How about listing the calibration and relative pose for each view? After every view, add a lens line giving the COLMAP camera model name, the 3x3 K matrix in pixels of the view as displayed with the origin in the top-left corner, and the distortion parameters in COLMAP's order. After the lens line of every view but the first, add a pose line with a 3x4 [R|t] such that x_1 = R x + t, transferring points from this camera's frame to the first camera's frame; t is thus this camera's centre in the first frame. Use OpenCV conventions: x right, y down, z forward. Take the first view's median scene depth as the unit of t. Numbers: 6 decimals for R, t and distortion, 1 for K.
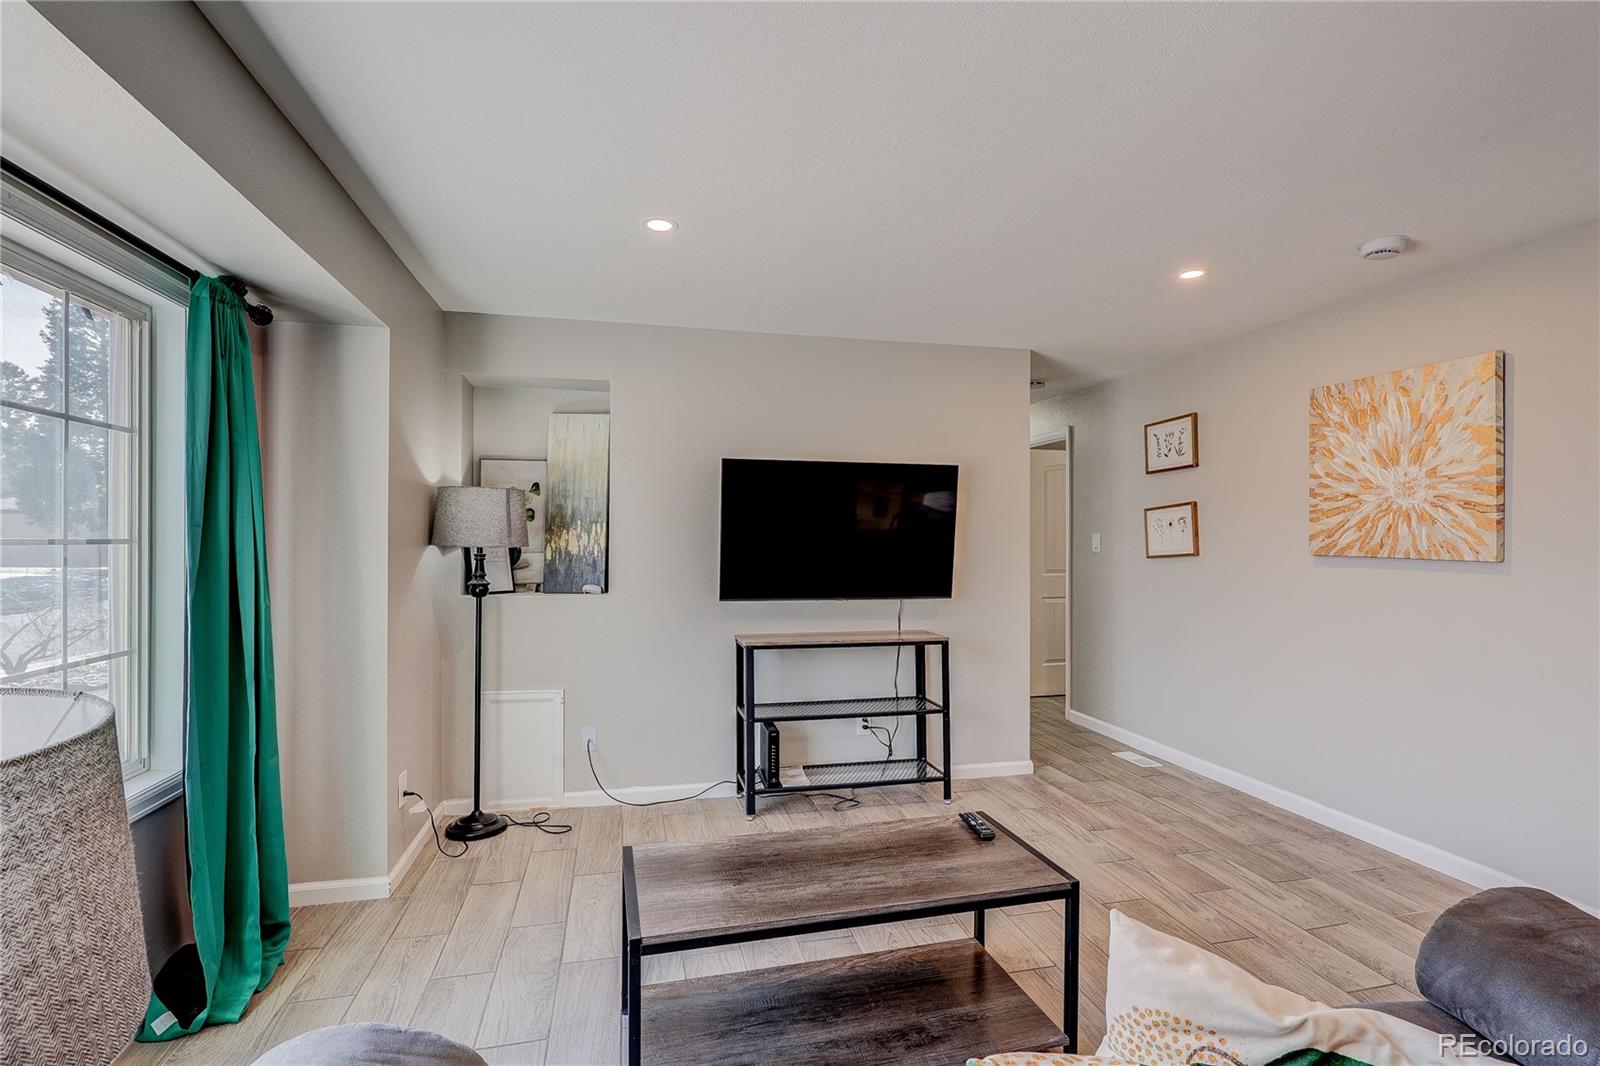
lens RADIAL K [[758.0, 0, 800.0], [0, 758.0, 533.0], [0, 0, 1]] dist [-0.000236, 0.000262]
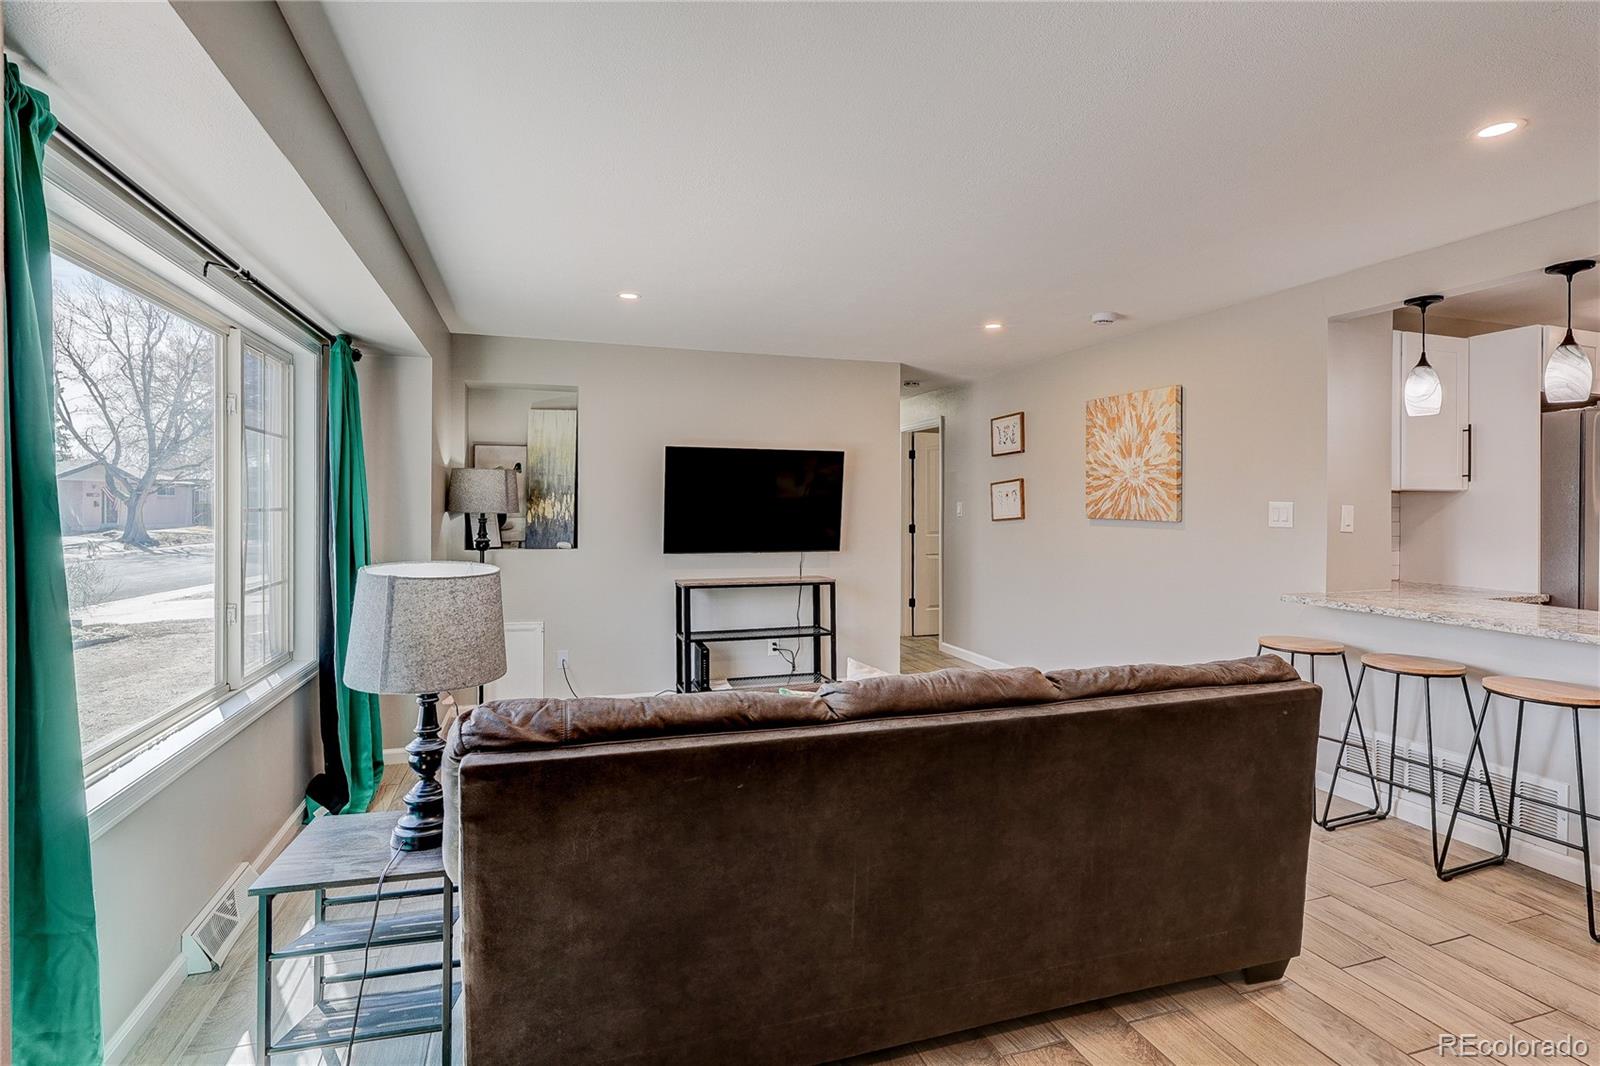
lens RADIAL K [[774.3, 0, 805.3], [0, 774.3, 505.1], [0, 0, 1]] dist [-0.000750, 0.000129]
pose [[0.994897, -0.000527, 0.100898, 0.003741], [-0.000286, 0.999968, 0.008046, -0.006144], [-0.100899, -0.008034, 0.994864, -0.374596]]
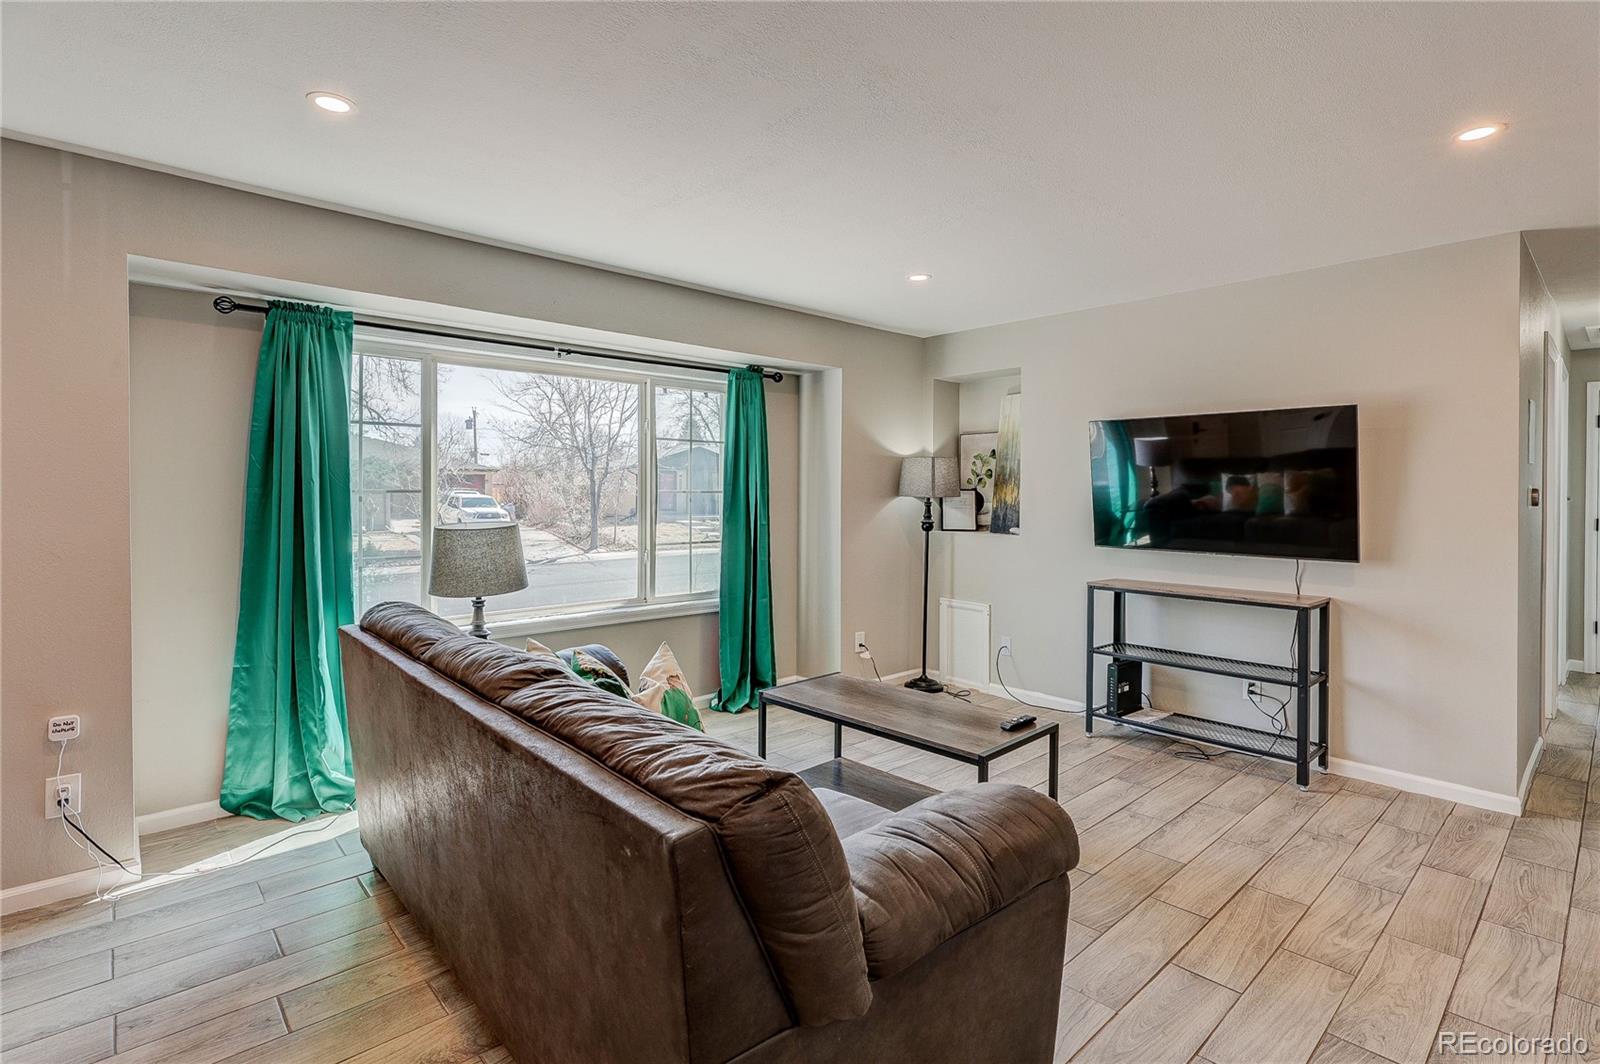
lens RADIAL K [[782.0, 0, 802.7], [0, 782.0, 495.9], [0, 0, 1]] dist [0.016383, 0.000133]
pose [[0.490018, 0.004378, -0.871701, 0.717321], [0.004656, 0.999960, 0.007639, 0.002729], [0.871700, -0.007802, 0.489978, 0.041133]]
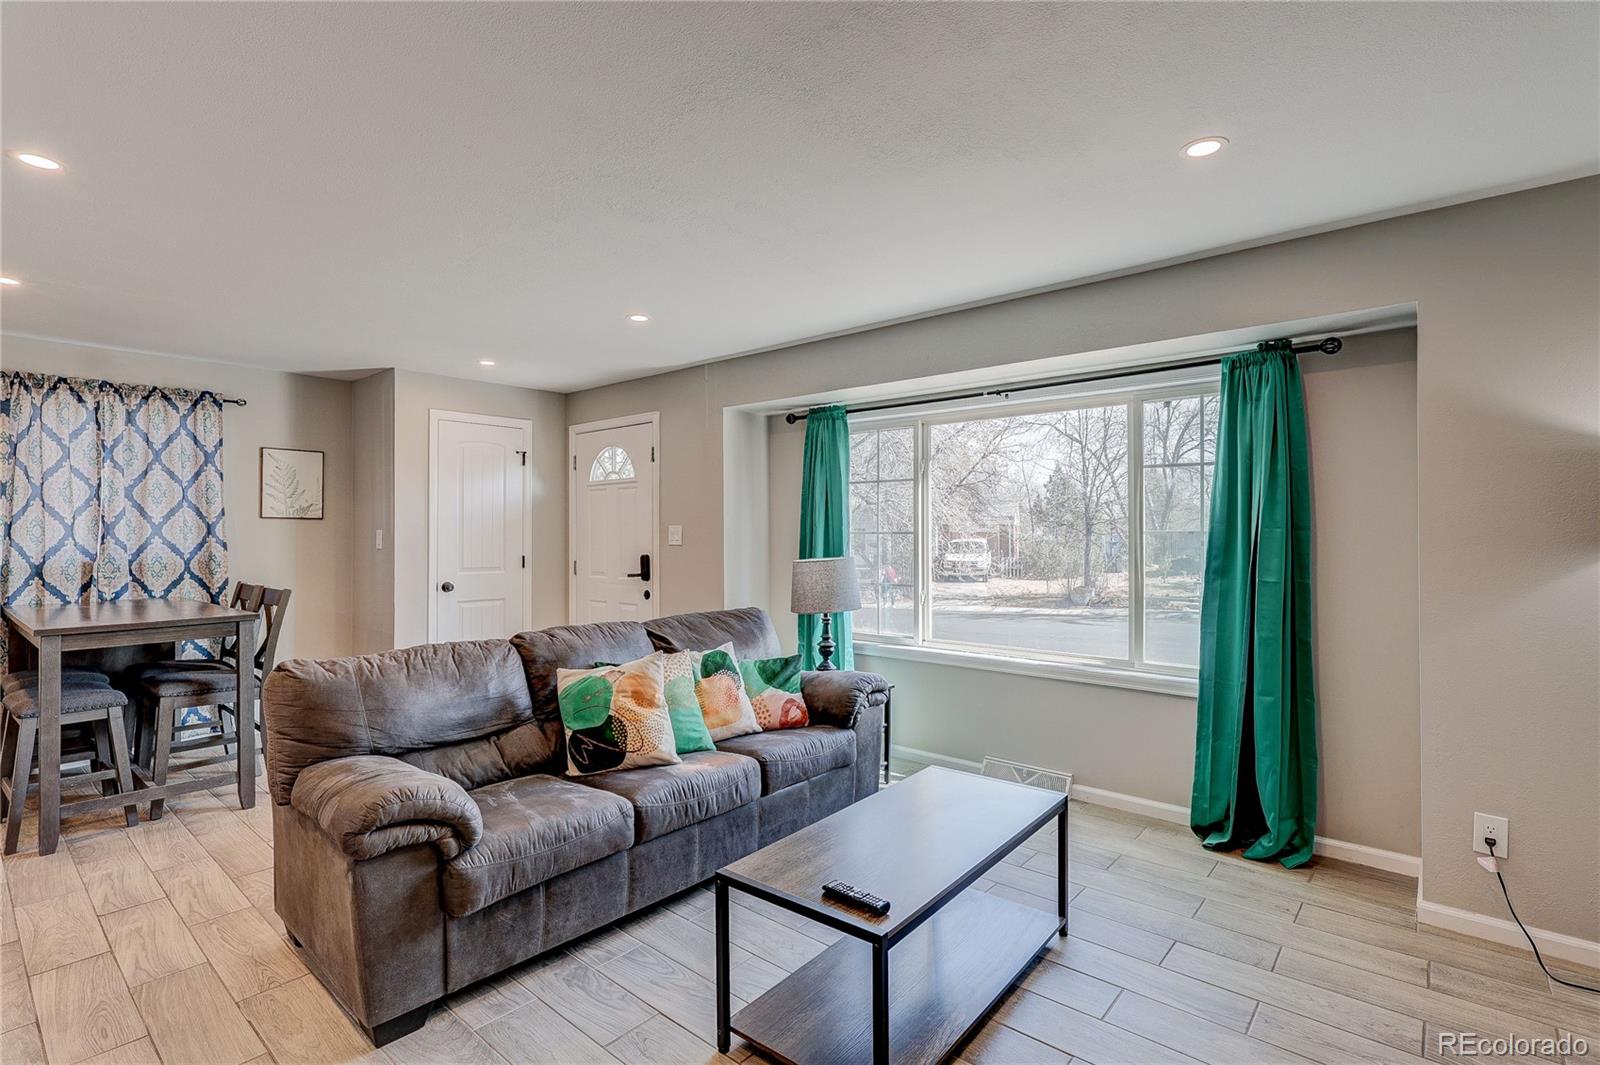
lens RADIAL K [[776.4, 0, 811.5], [0, 776.4, 525.3], [0, 0, 1]] dist [0.001006, -0.000666]
pose [[-0.808726, -0.005714, -0.588158, 0.452156], [0.004443, 0.999865, -0.015823, 0.009256], [0.588168, -0.015410, -0.808592, 0.994414]]
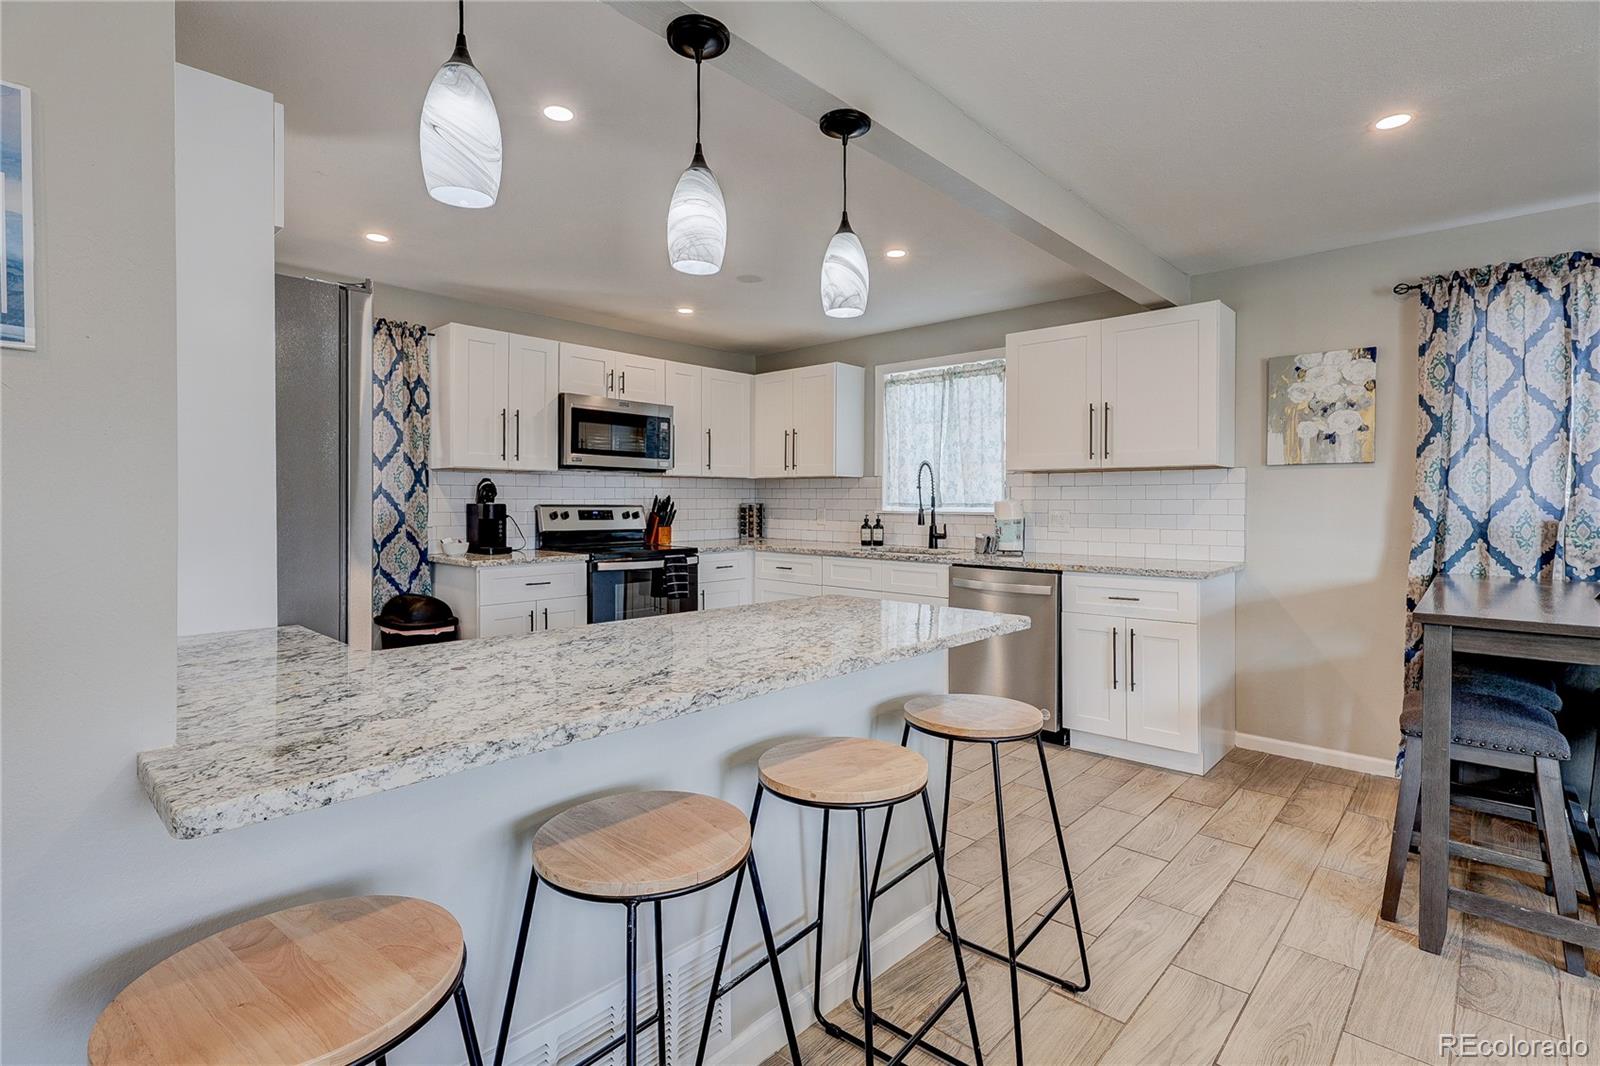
lens RADIAL K [[756.5, 0, 797.4], [0, 756.5, 510.7], [0, 0, 1]] dist [-0.003753, 0.000864]
pose [[-0.560072, -0.014666, 0.828314, 0.433299], [-0.010242, 0.999889, 0.010779, 0.029674], [-0.828380, -0.002447, -0.560161, 0.493866]]
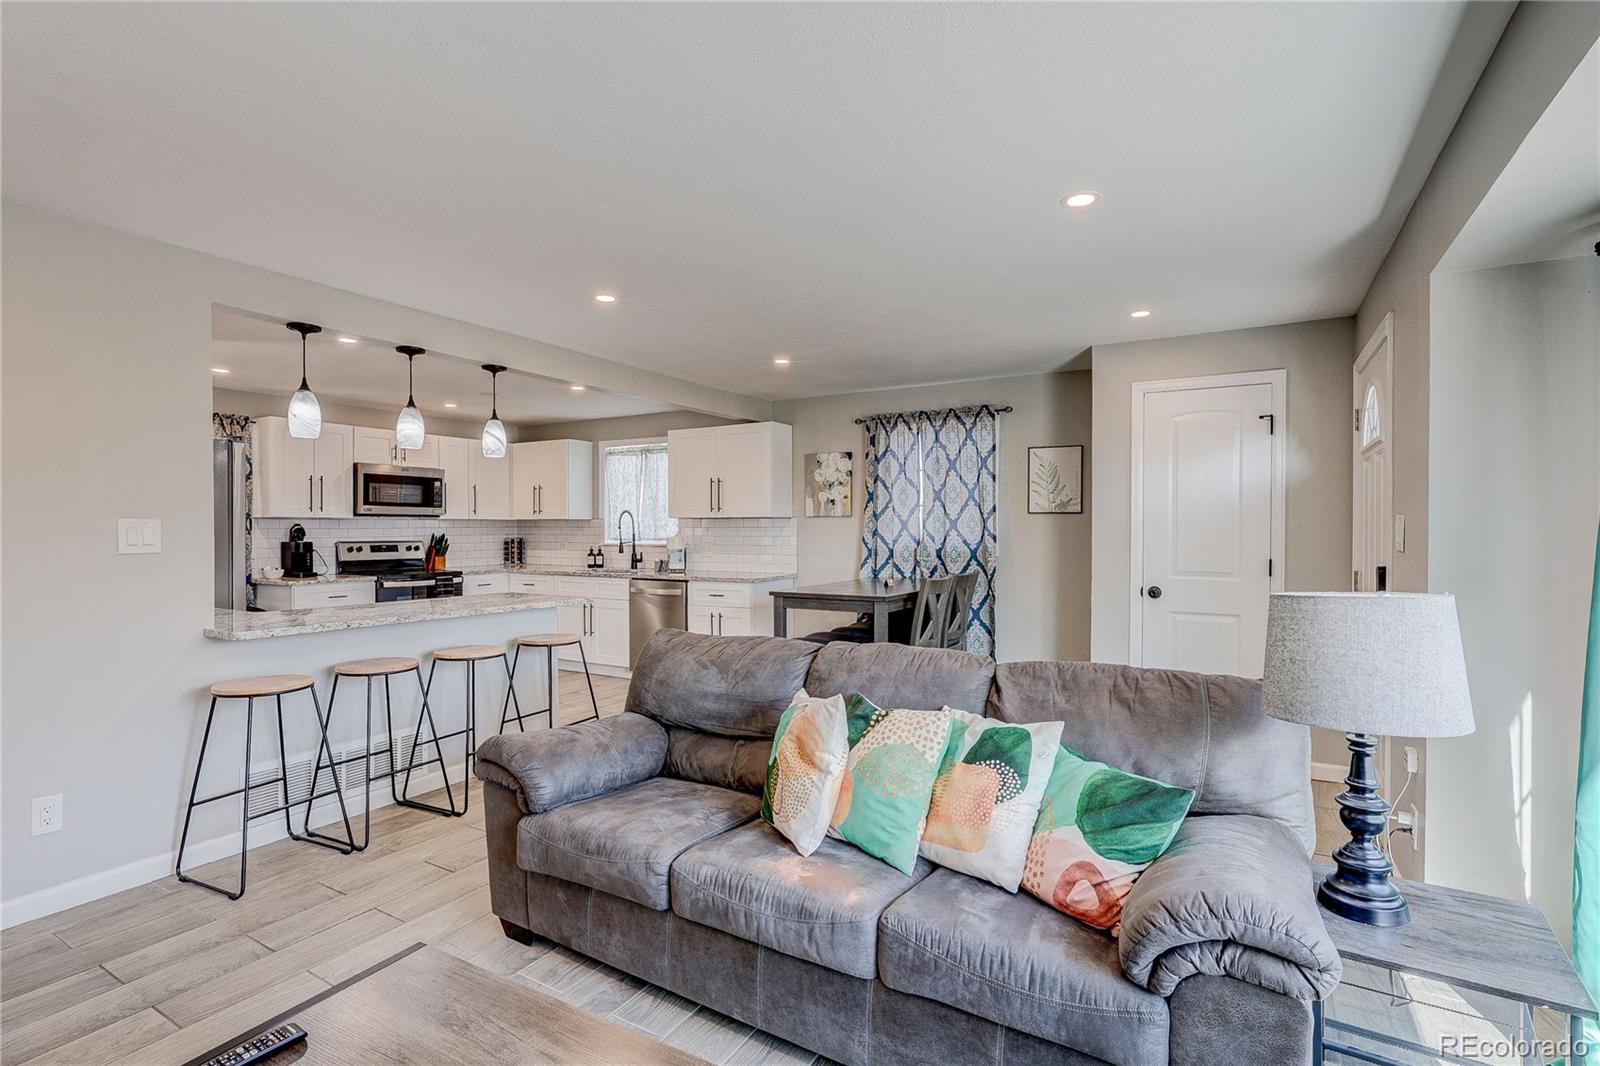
lens RADIAL K [[772.5, 0, 797.8], [0, 772.5, 543.9], [0, 0, 1]] dist [-0.003471, -0.000350]
pose [[-0.718850, -0.017442, 0.694946, -0.272473], [-0.005639, 0.999799, 0.019260, 0.002730], [-0.695142, 0.009926, -0.718804, 0.685878]]
